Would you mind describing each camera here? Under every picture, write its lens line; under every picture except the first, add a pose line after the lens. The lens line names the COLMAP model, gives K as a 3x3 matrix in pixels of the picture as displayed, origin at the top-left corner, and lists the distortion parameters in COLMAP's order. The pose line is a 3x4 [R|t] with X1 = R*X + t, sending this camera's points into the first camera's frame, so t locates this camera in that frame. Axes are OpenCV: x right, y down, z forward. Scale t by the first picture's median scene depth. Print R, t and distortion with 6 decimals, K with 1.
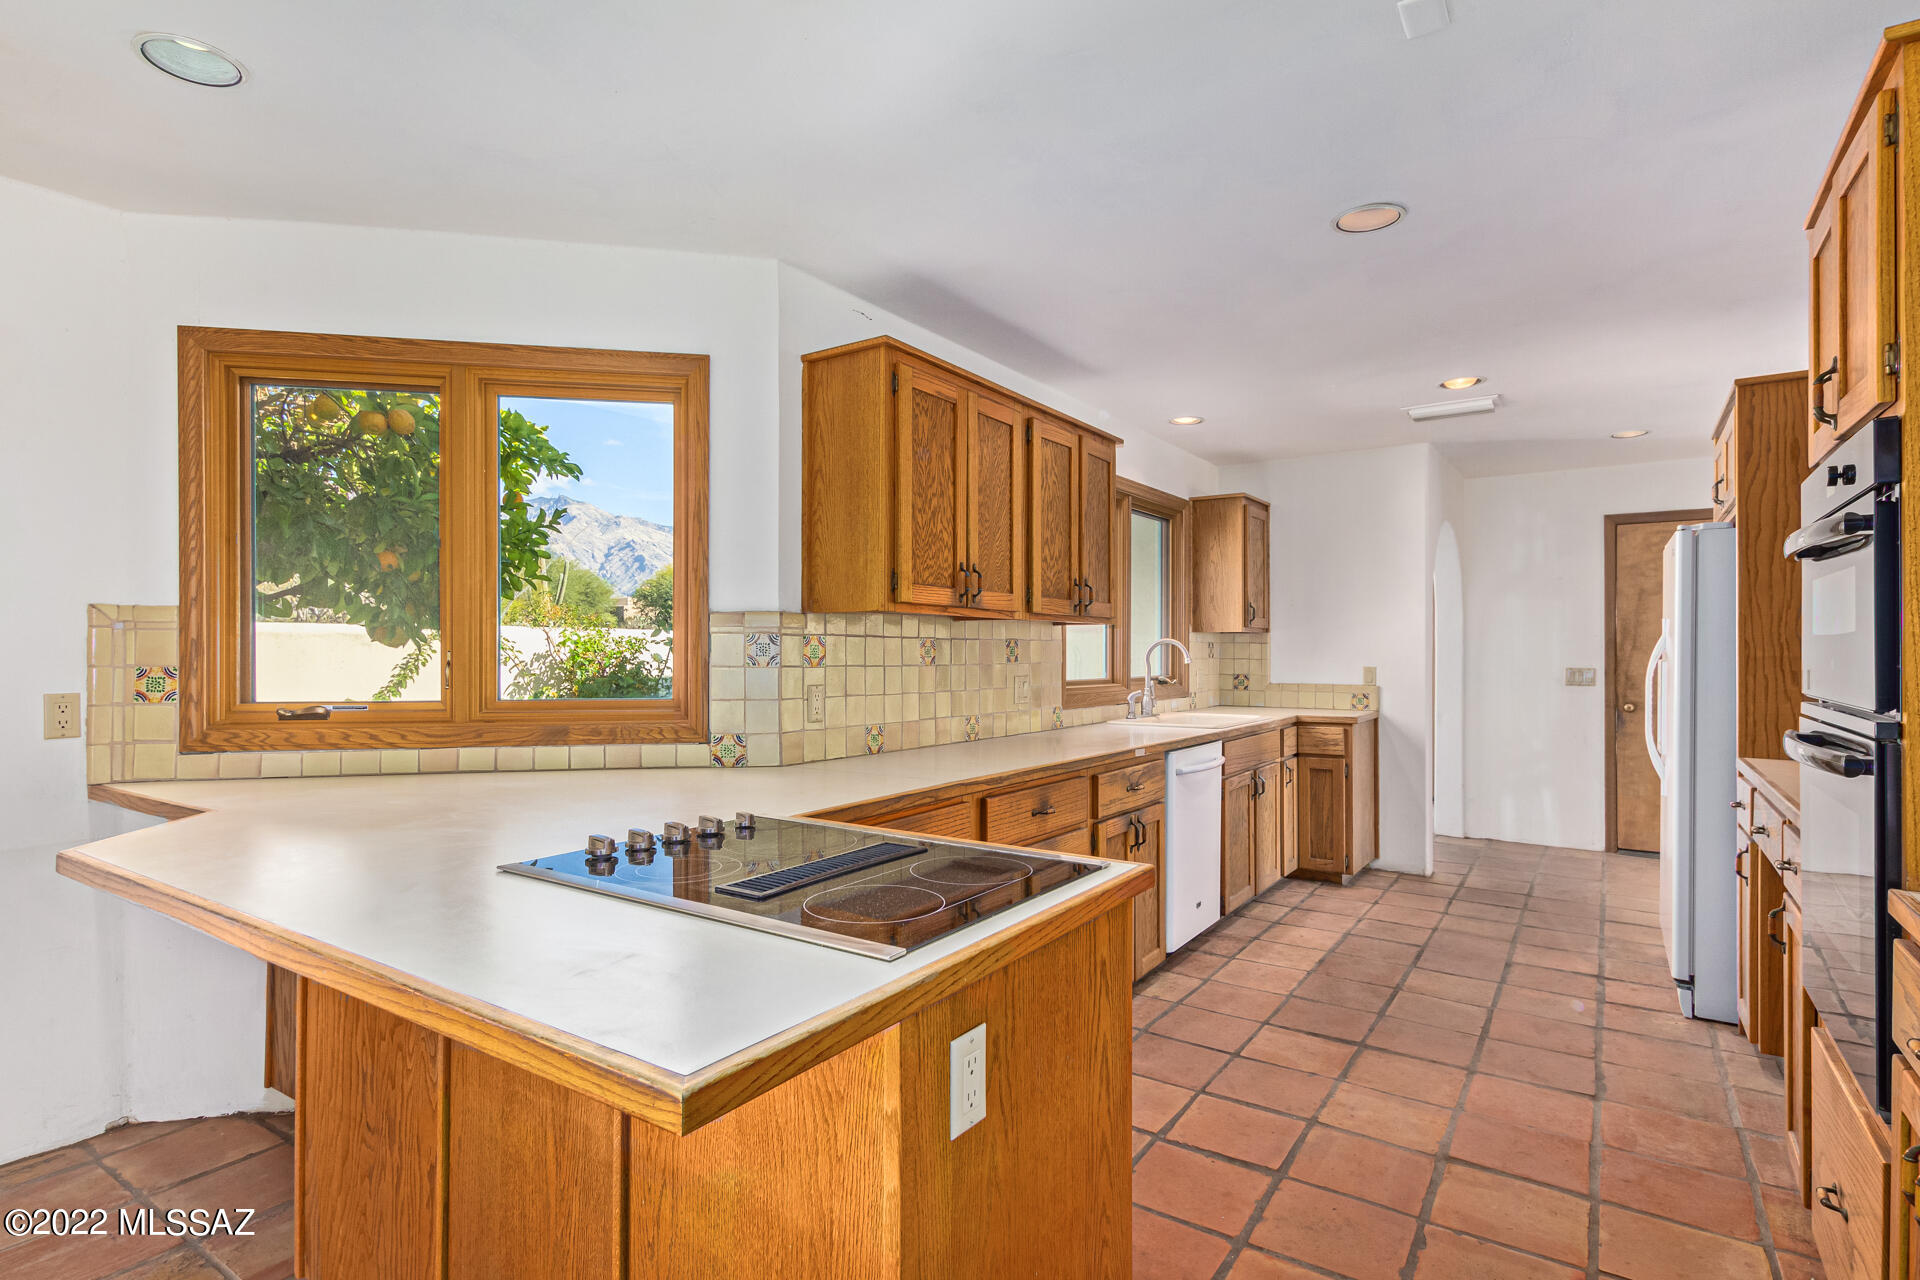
lens RADIAL K [[948.6, 0, 960.5], [0, 948.6, 644.1], [0, 0, 1]] dist [0.021768, 0.000521]
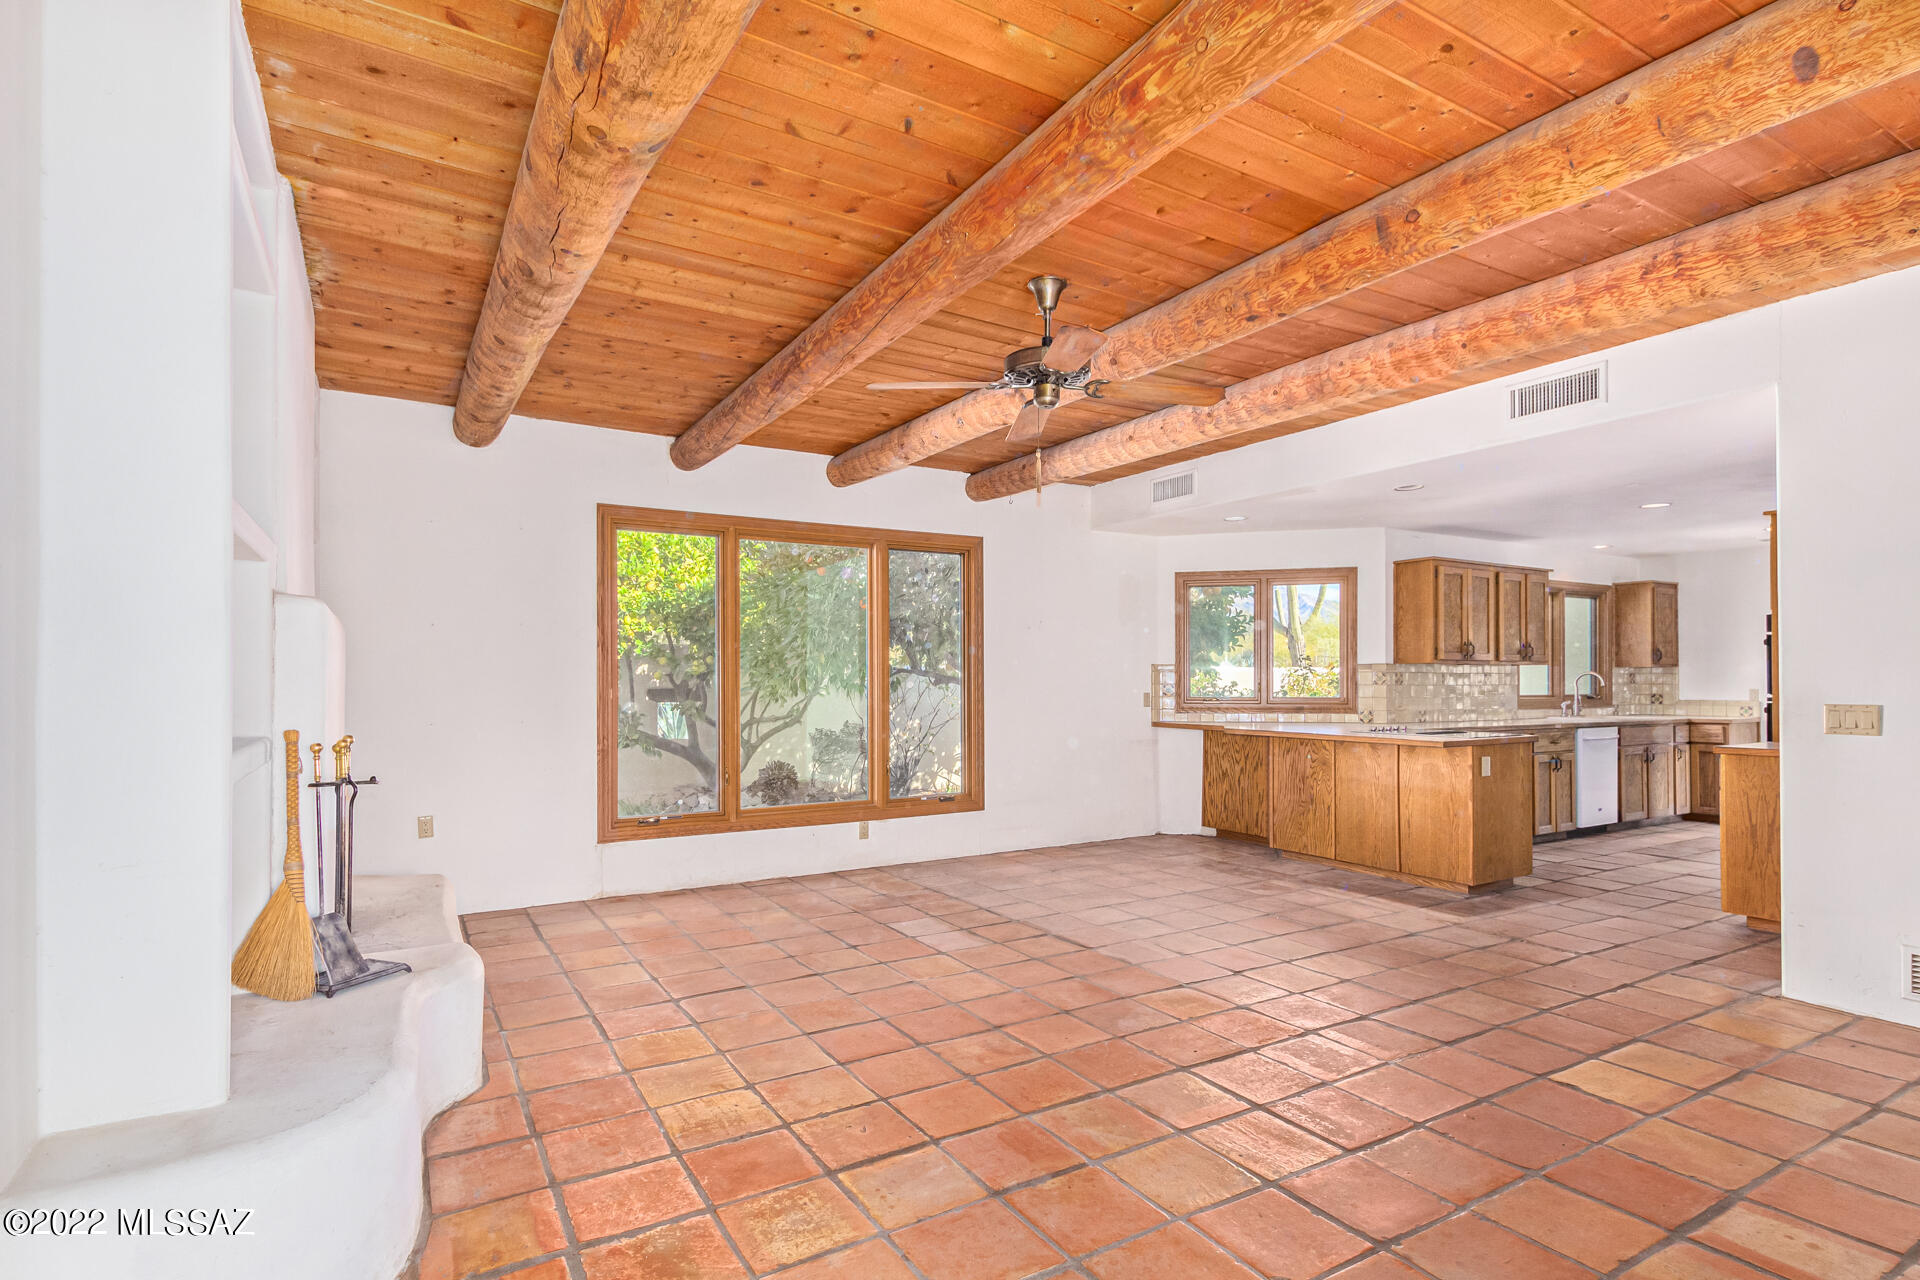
lens RADIAL K [[948.6, 0, 954.6], [0, 948.6, 671.3], [0, 0, 1]] dist [0.021768, 0.000521]
pose [[0.904724, -0.006123, -0.425954, -0.119031], [0.004108, 0.999976, -0.005650, -0.002480], [0.425978, 0.003362, 0.904727, -1.477948]]
